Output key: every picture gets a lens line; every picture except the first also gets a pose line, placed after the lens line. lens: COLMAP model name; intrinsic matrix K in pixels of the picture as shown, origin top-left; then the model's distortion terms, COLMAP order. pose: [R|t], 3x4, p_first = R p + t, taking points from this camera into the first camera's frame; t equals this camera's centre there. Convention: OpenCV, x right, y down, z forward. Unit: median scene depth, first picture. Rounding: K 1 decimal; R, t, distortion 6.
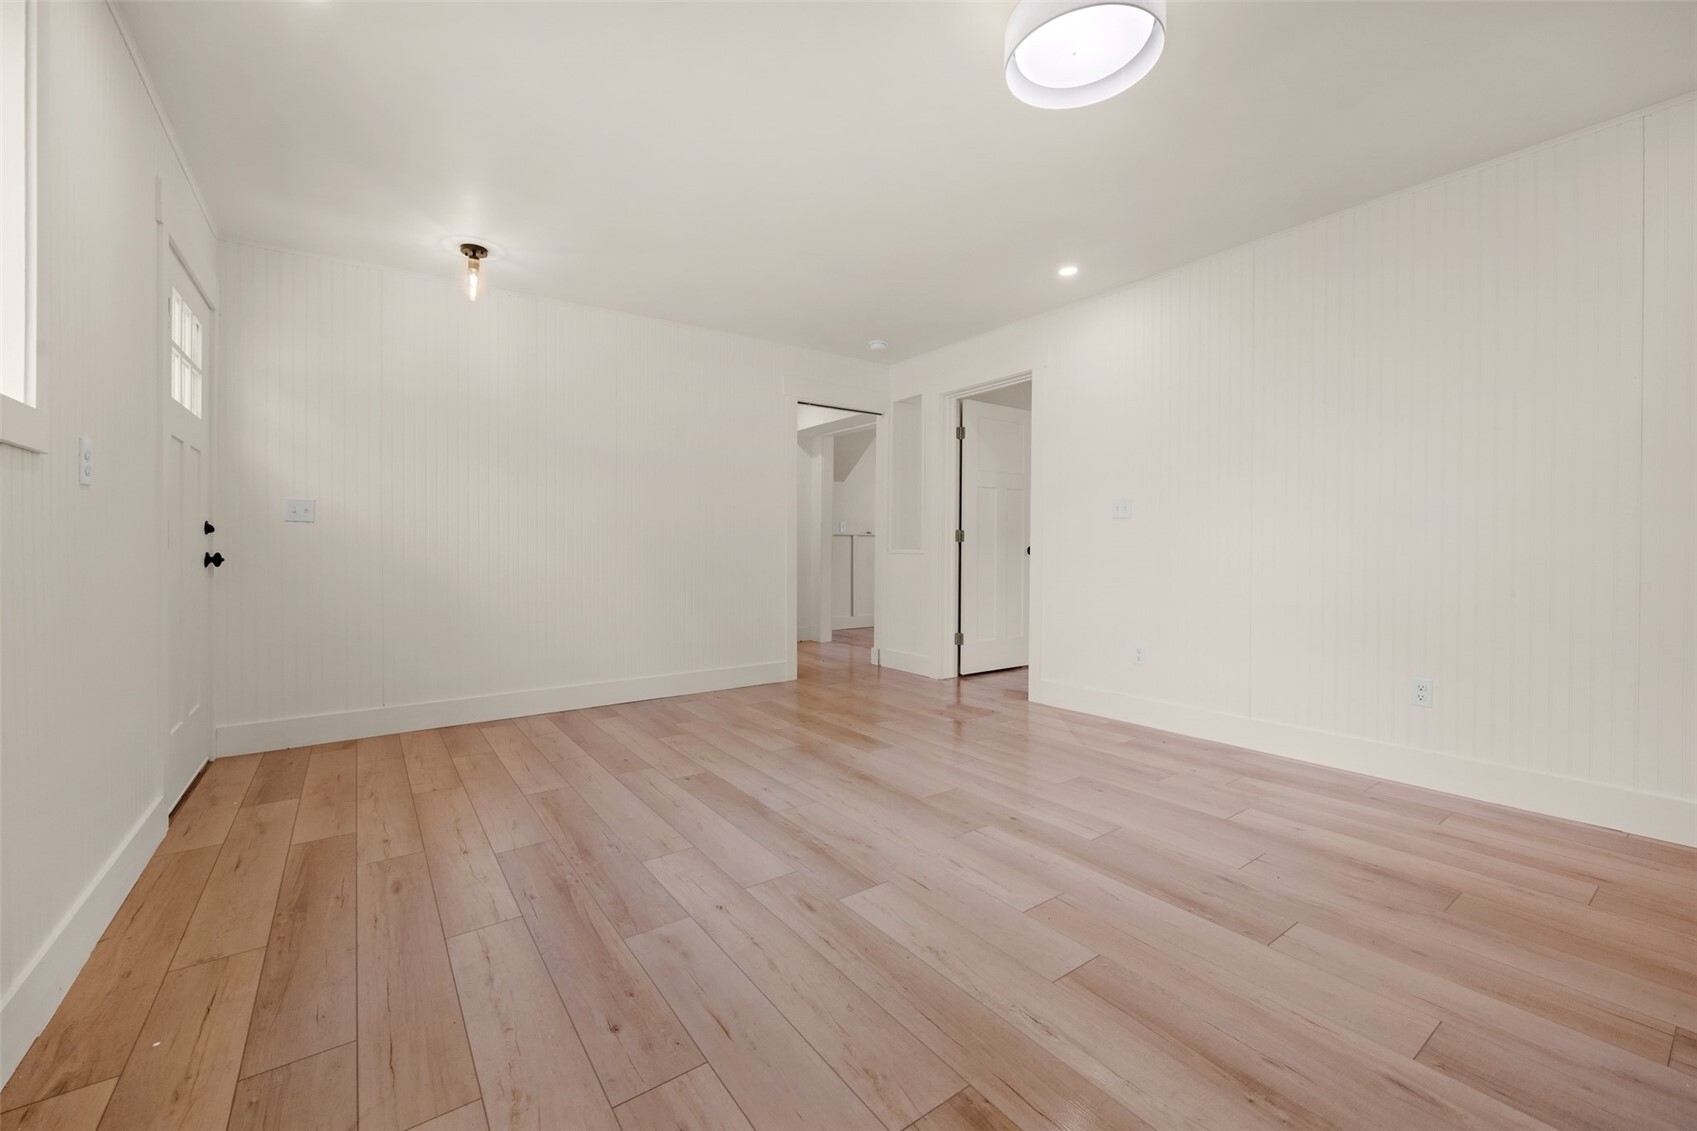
lens RADIAL K [[713.2, 0, 849.9], [0, 713.2, 544.7], [0, 0, 1]] dist [-0.000641, -0.000041]
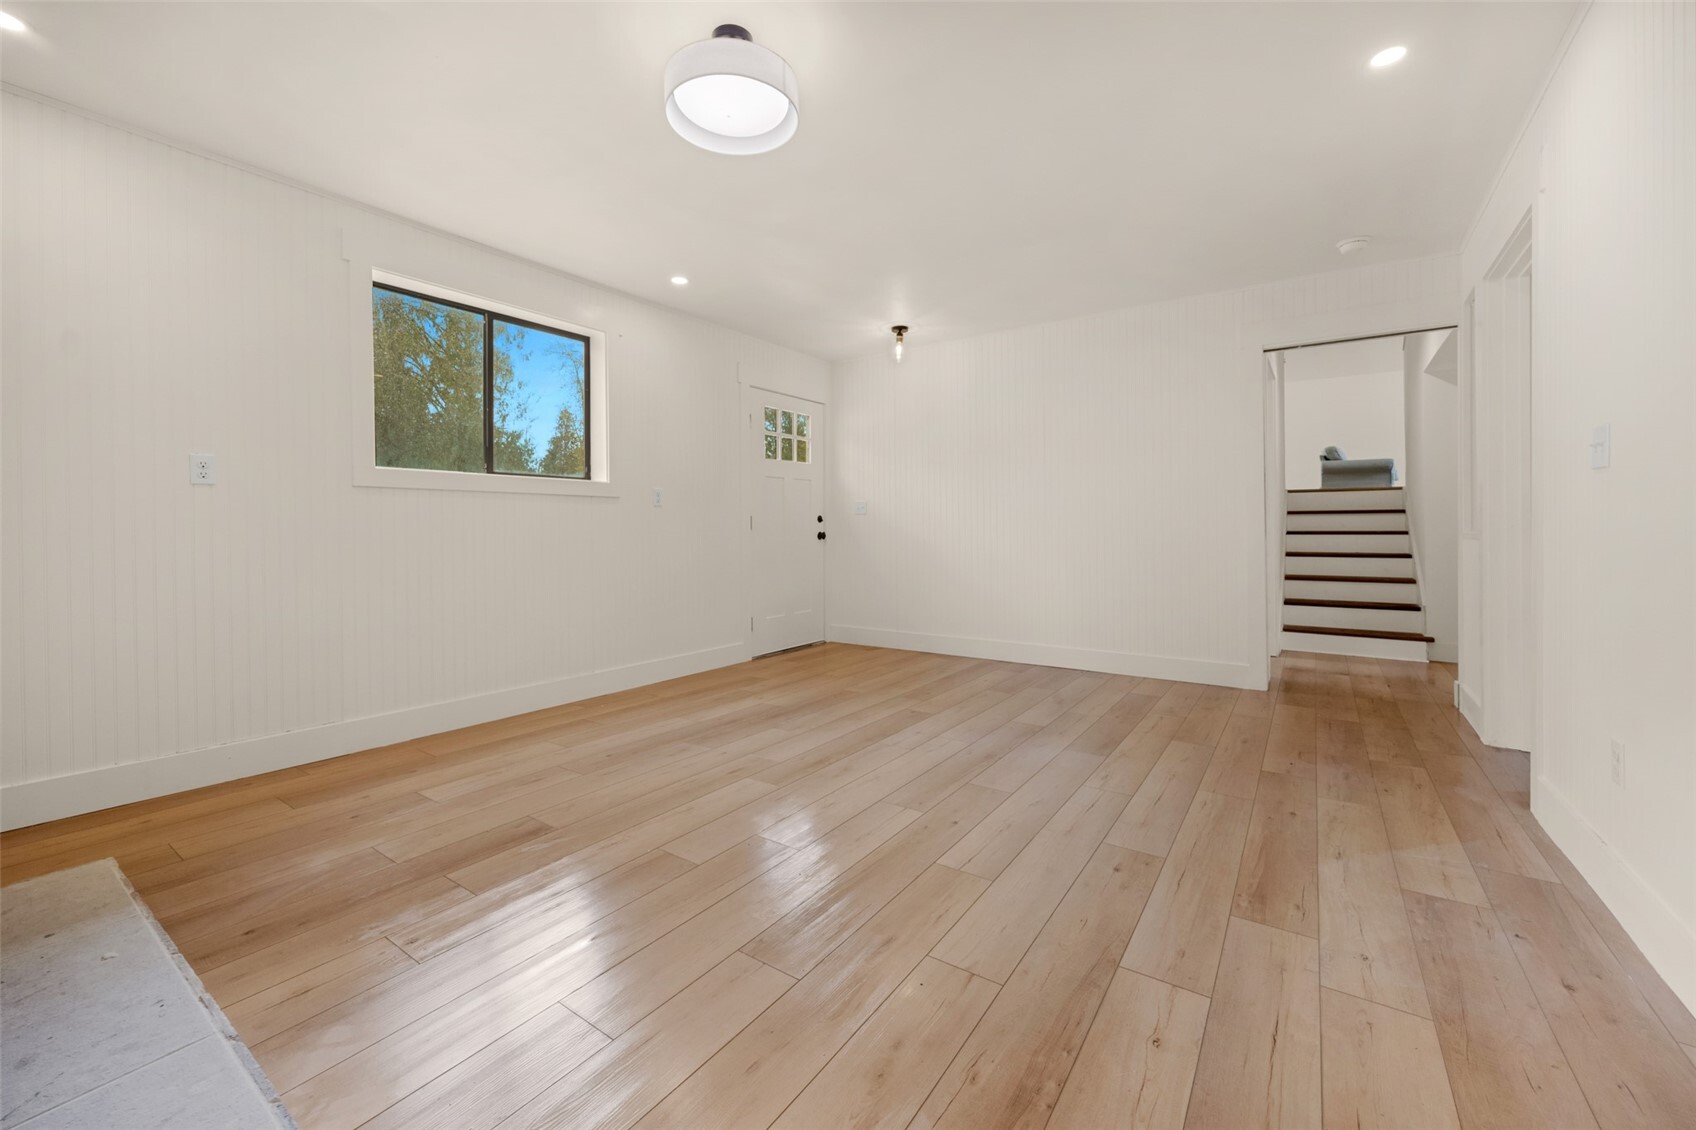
lens RADIAL K [[649.9, 0, 810.1], [0, 649.9, 527.5], [0, 0, 1]] dist [0.000562, -0.000051]
pose [[0.300500, -0.002623, -0.953778, 0.999901], [0.004871, 0.999987, -0.001215, 0.001559], [0.953769, -0.004280, 0.300509, 0.581656]]
